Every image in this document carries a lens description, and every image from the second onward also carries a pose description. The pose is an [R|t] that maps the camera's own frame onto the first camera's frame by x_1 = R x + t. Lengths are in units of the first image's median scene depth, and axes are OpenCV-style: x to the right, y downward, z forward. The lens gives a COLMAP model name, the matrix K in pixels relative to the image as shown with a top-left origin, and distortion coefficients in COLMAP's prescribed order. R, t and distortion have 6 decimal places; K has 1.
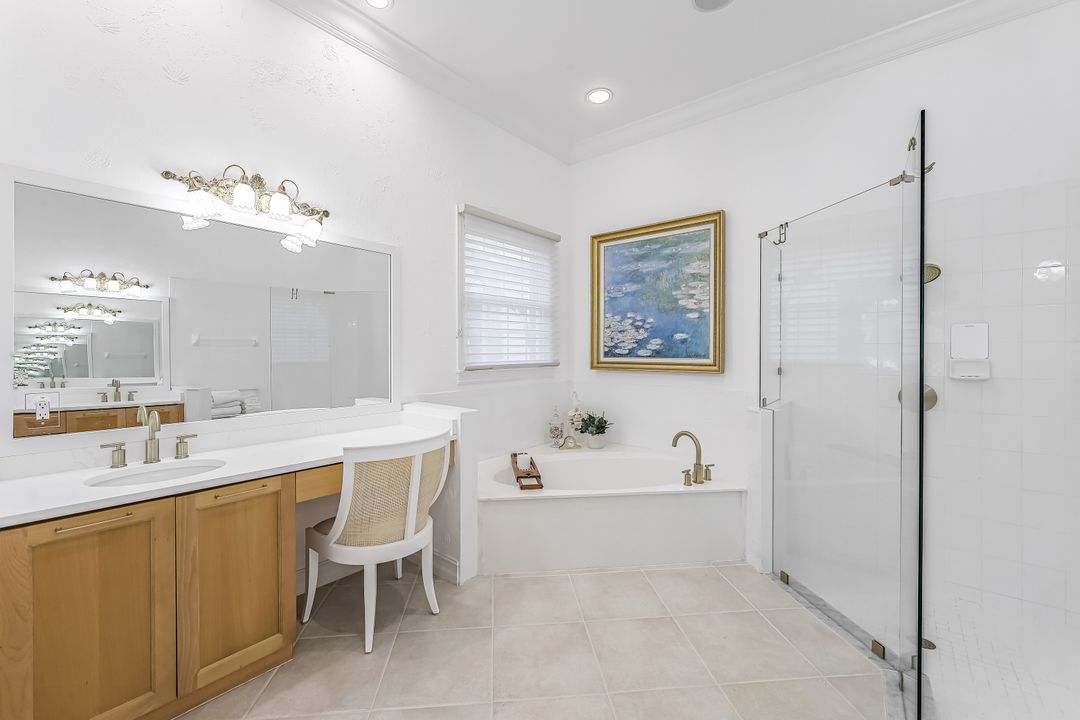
lens RADIAL K [[445.3, 0, 538.7], [0, 445.3, 355.7], [0, 0, 1]] dist [0.001747, -0.001336]
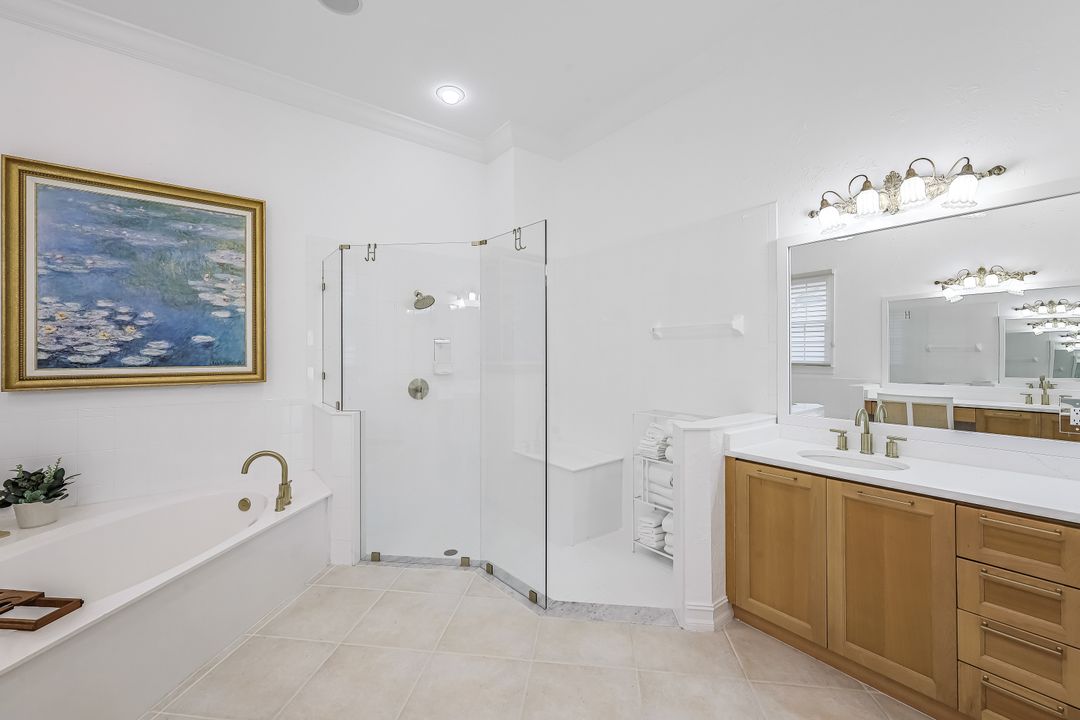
lens RADIAL K [[445.3, 0, 539.1], [0, 445.3, 354.4], [0, 0, 1]] dist [0.001747, -0.001336]
pose [[0.205106, -0.001647, 0.978738, -0.323463], [0.017618, 0.999843, -0.002010, -0.003873], [-0.978581, 0.017656, 0.205103, 0.245389]]
